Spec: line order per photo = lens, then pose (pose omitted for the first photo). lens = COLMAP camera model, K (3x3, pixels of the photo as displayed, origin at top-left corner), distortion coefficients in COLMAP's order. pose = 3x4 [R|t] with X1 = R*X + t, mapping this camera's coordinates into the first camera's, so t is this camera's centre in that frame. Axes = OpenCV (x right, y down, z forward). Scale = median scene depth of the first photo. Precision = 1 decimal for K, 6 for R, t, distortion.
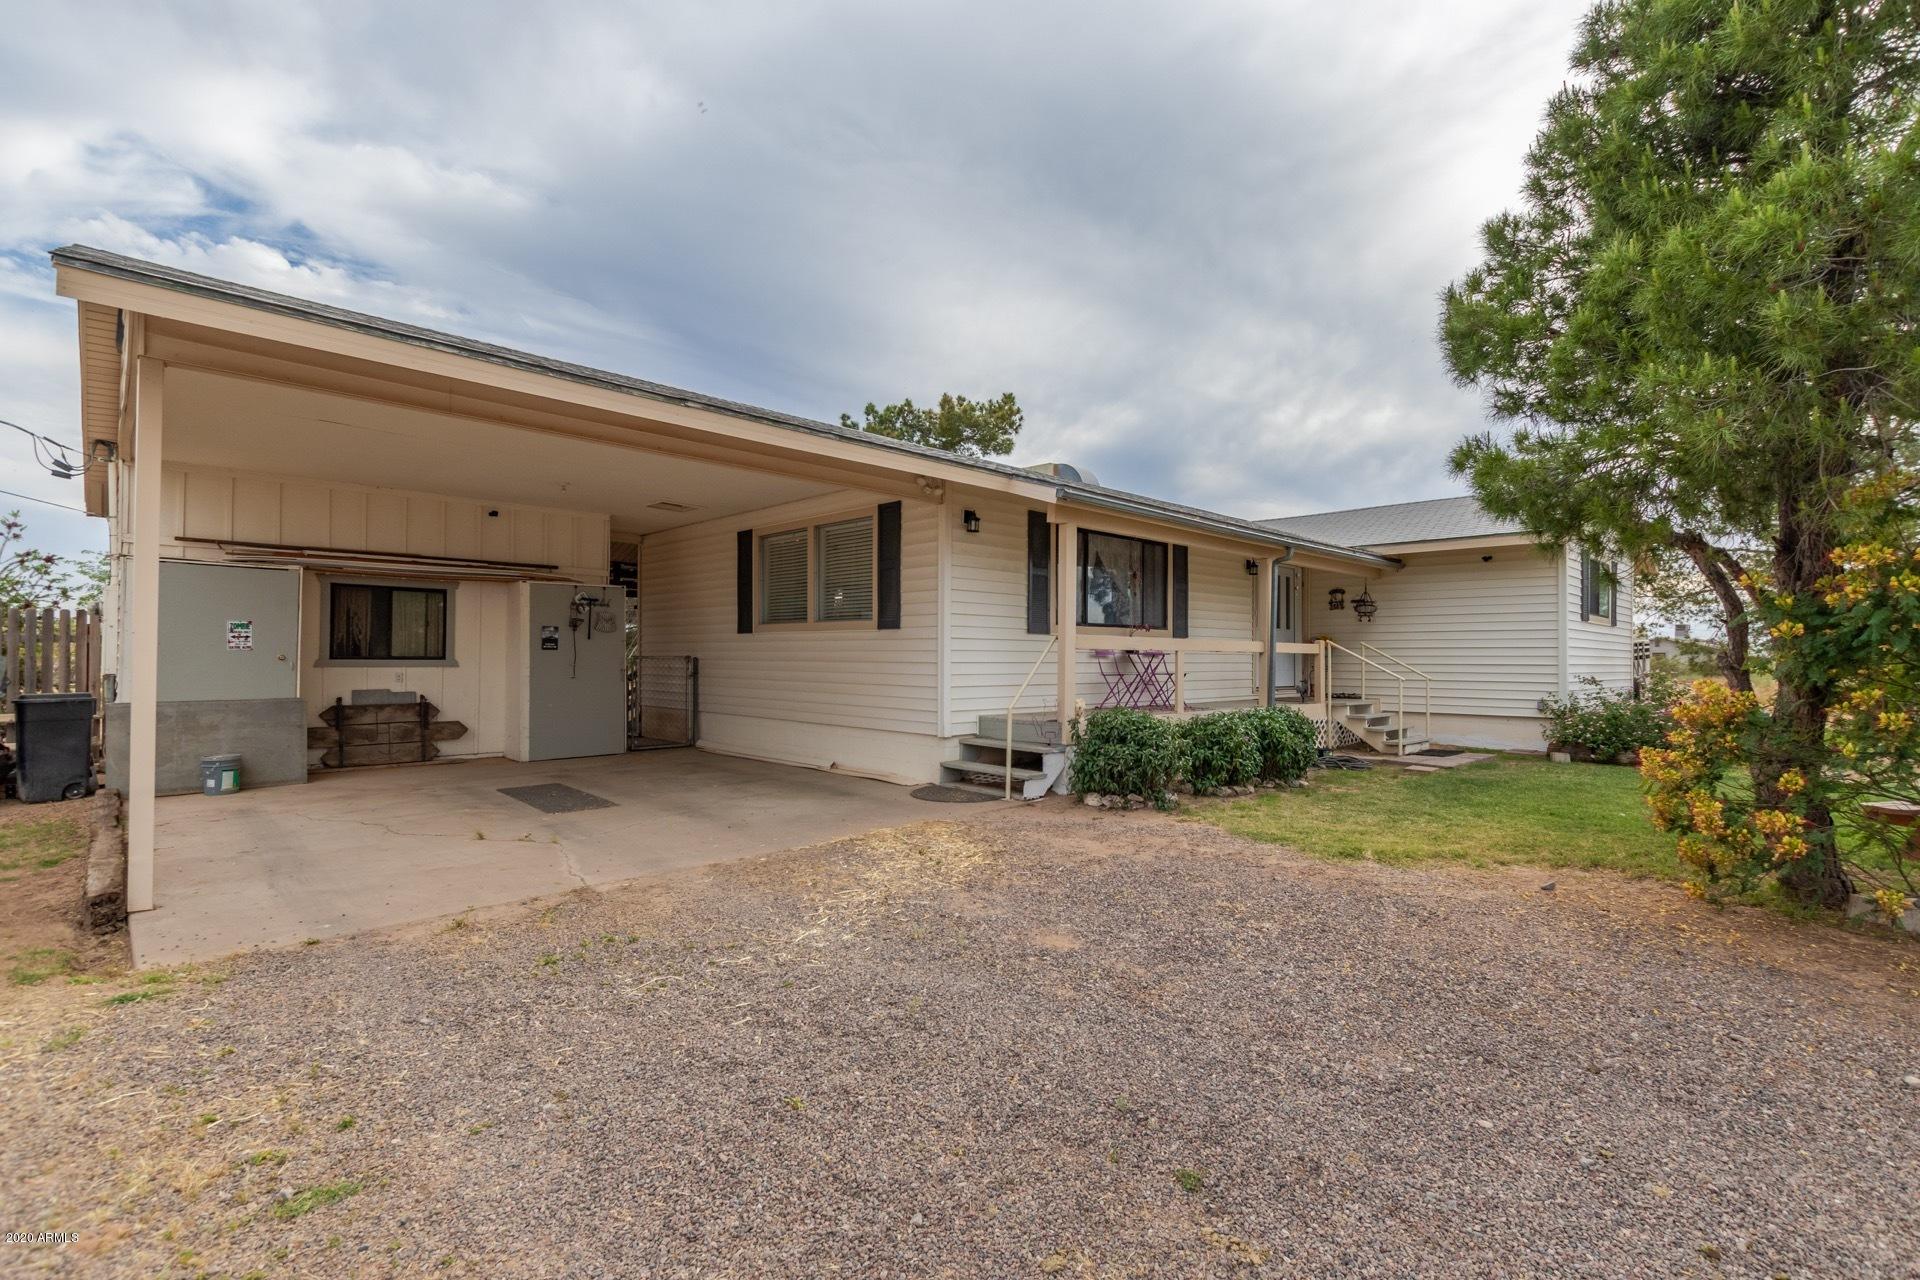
lens RADIAL K [[849.0, 0, 968.9], [0, 849.0, 621.4], [0, 0, 1]] dist [0.014532, -0.001853]
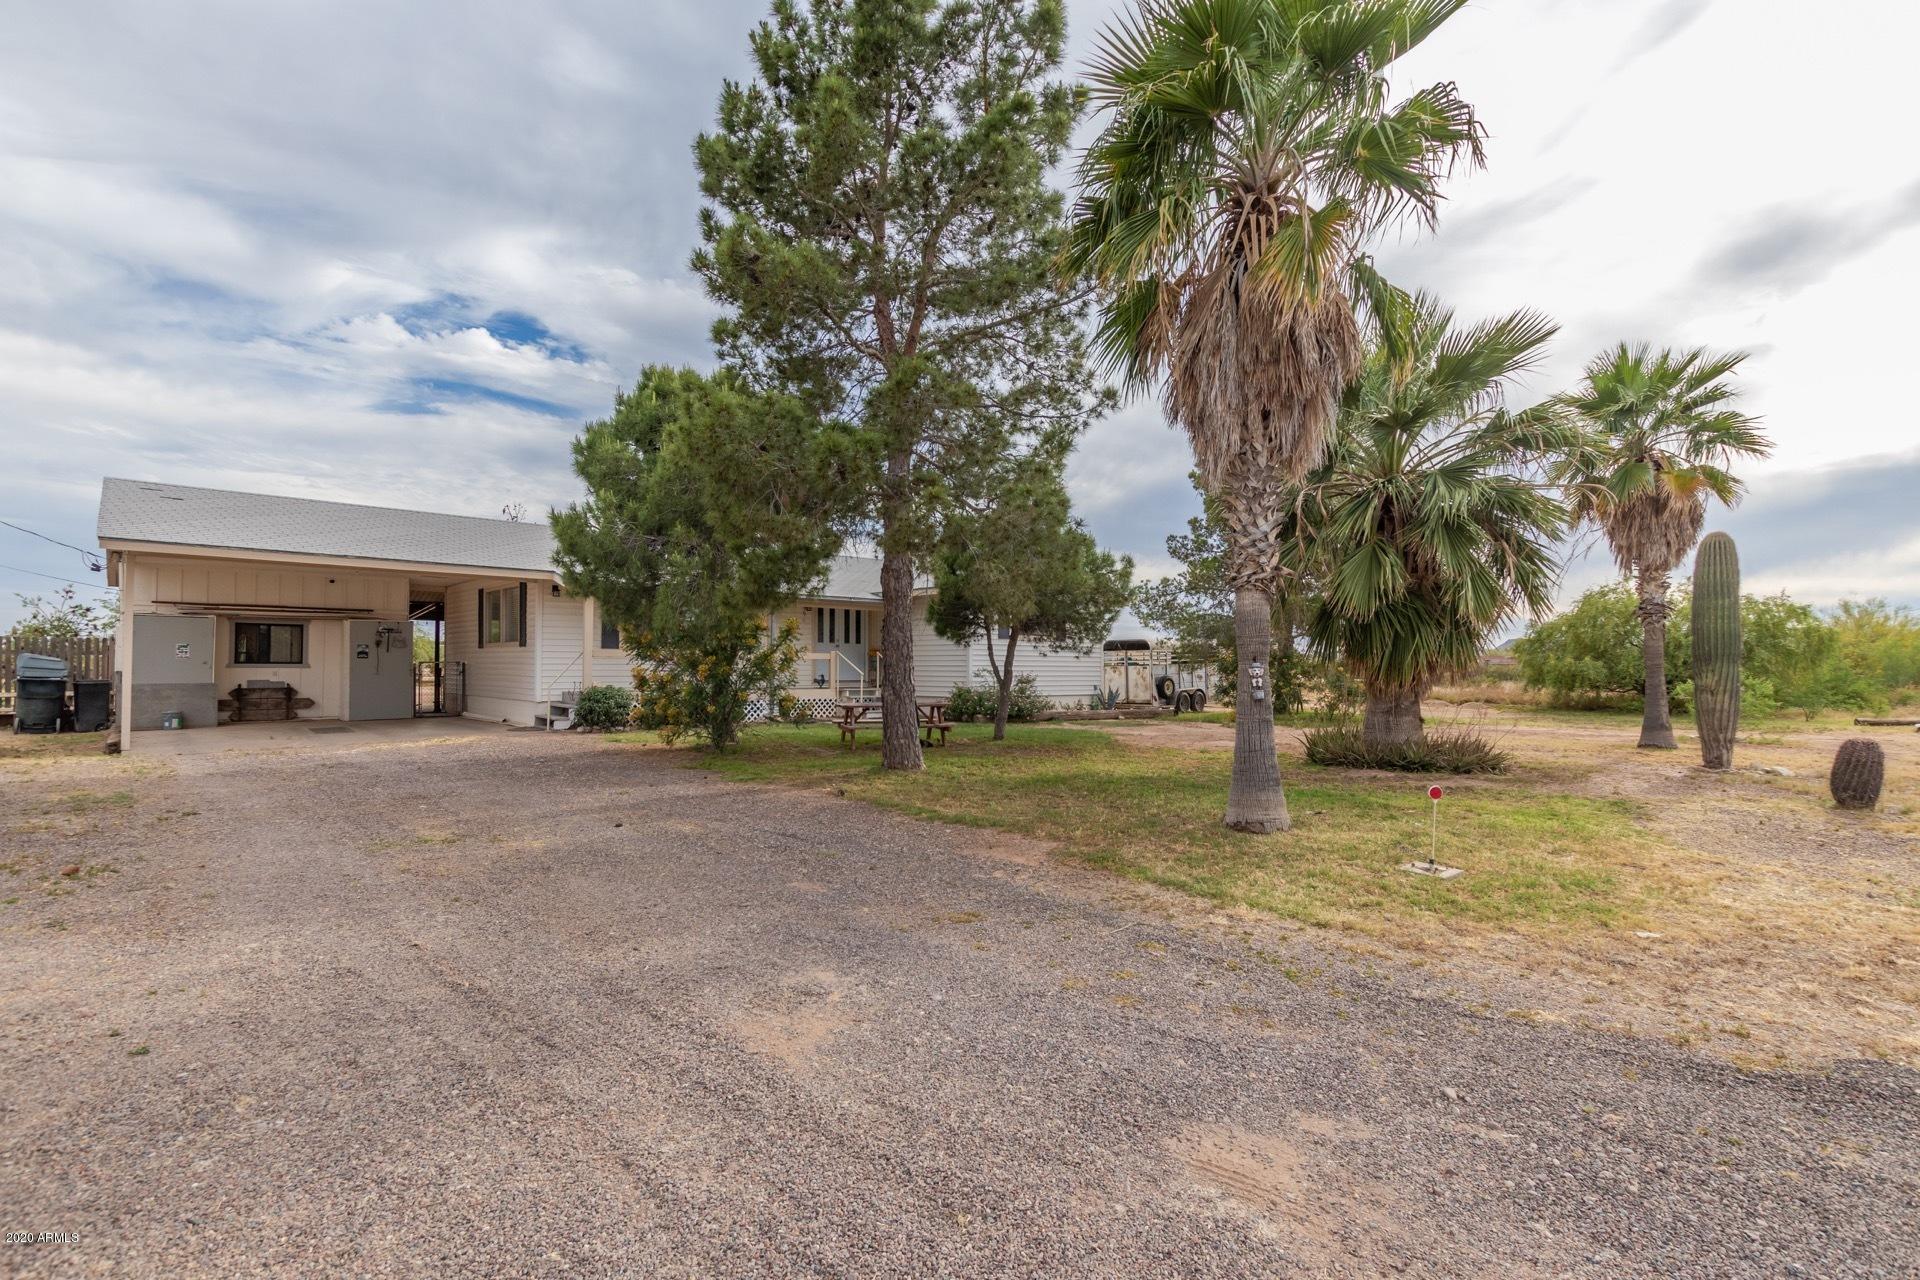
lens RADIAL K [[849.0, 0, 955.9], [0, 849.0, 620.9], [0, 0, 1]] dist [0.014532, -0.001853]
pose [[0.999815, -0.002731, -0.019066, 0.850460], [0.002601, 0.999973, -0.006853, -0.031654], [0.019084, 0.006802, 0.999795, -0.829559]]
